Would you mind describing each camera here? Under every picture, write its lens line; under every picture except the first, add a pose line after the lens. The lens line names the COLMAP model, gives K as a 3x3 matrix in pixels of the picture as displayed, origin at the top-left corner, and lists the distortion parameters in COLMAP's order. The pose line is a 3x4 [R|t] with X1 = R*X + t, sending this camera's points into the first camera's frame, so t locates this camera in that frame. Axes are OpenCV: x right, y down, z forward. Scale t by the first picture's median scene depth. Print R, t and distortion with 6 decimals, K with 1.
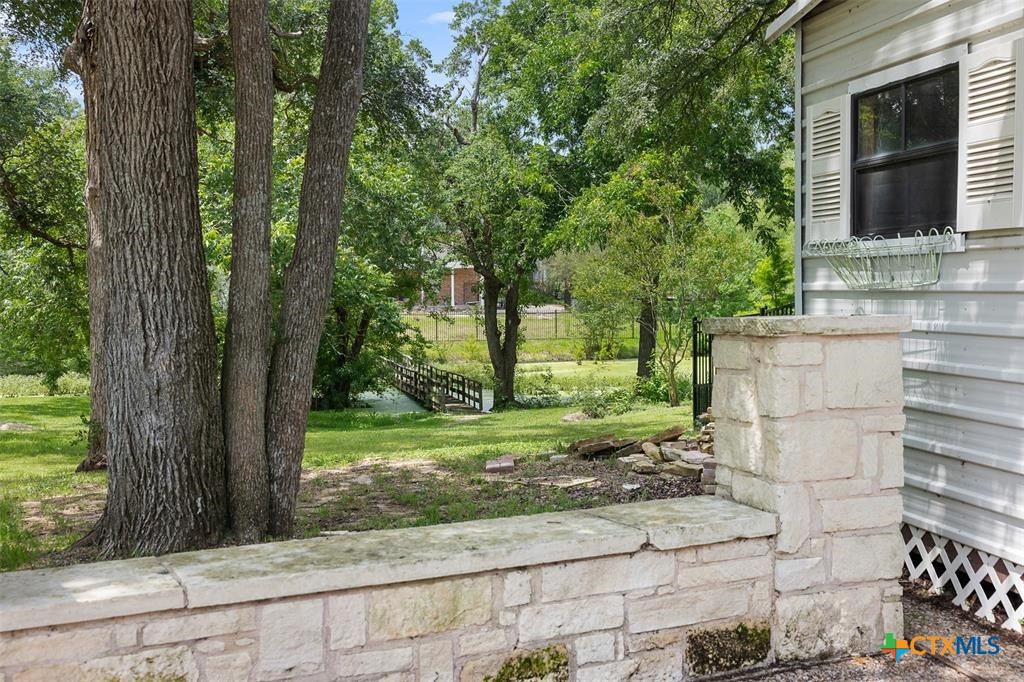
lens RADIAL K [[1178.3, 0, 513.8], [0, 1178.3, 328.3], [0, 0, 1]] dist [-0.000106, -0.001733]
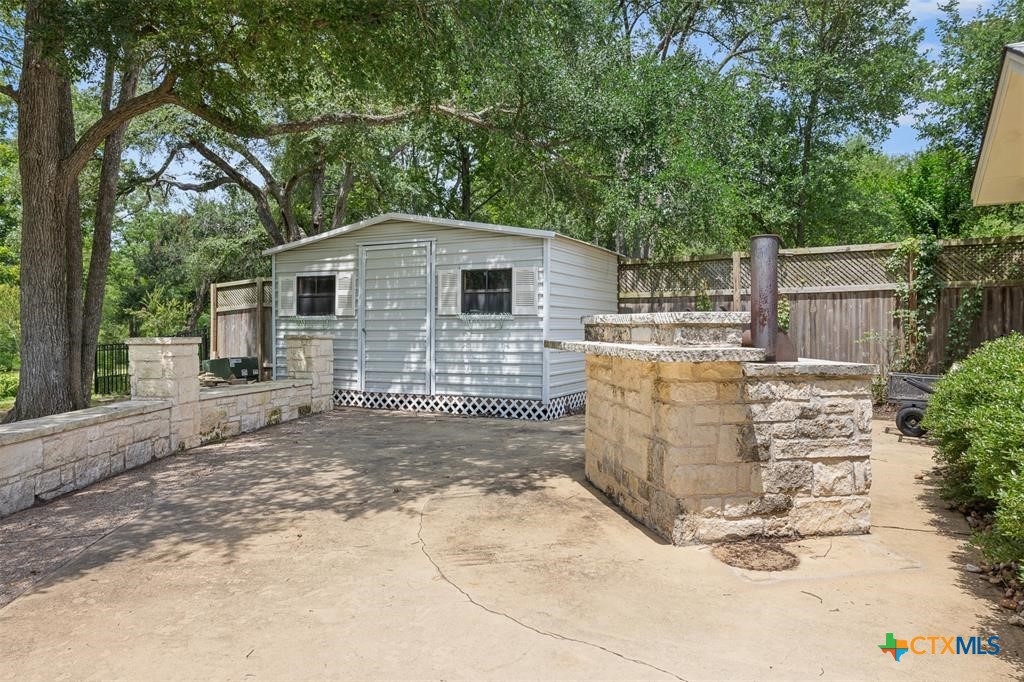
lens RADIAL K [[693.4, 0, 512.0], [0, 693.4, 341.0], [0, 0, 1]] dist [0.003437, 0.000451]
pose [[0.629810, 0.005030, 0.776733, -1.174215], [0.013916, 0.999745, -0.017758, 0.063927], [-0.776625, 0.021994, 0.629580, -1.074713]]
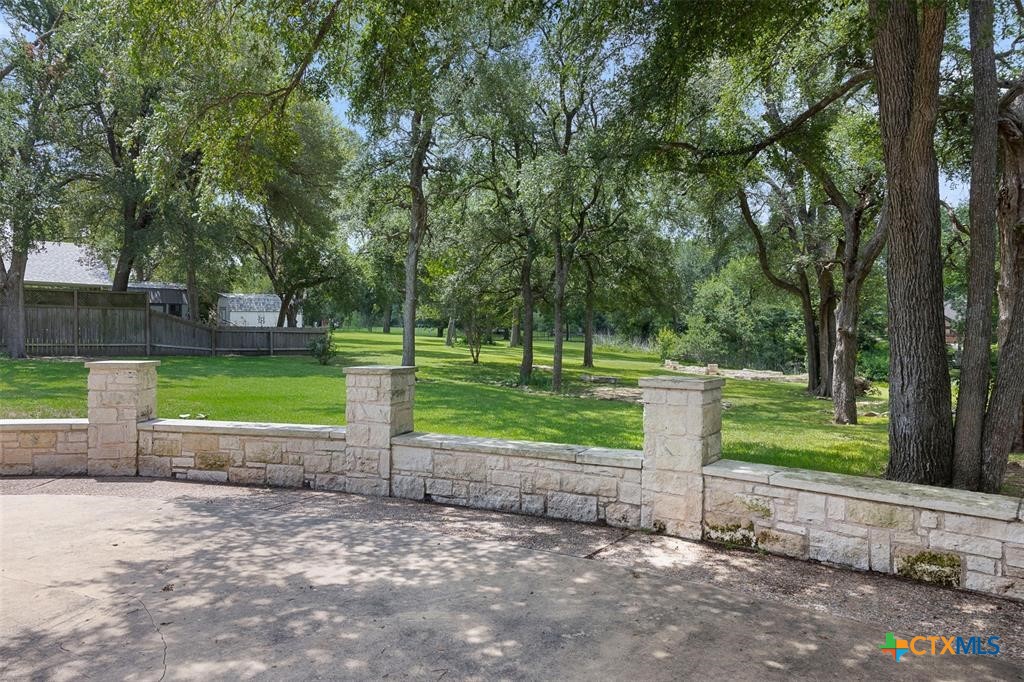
lens RADIAL K [[693.4, 0, 512.0], [0, 693.4, 341.0], [0, 0, 1]] dist [0.003437, 0.000451]
pose [[0.421364, 0.038828, -0.906060, 0.644026], [-0.045616, 0.998726, 0.021586, -0.069196], [0.905744, 0.032236, 0.422598, -0.153894]]
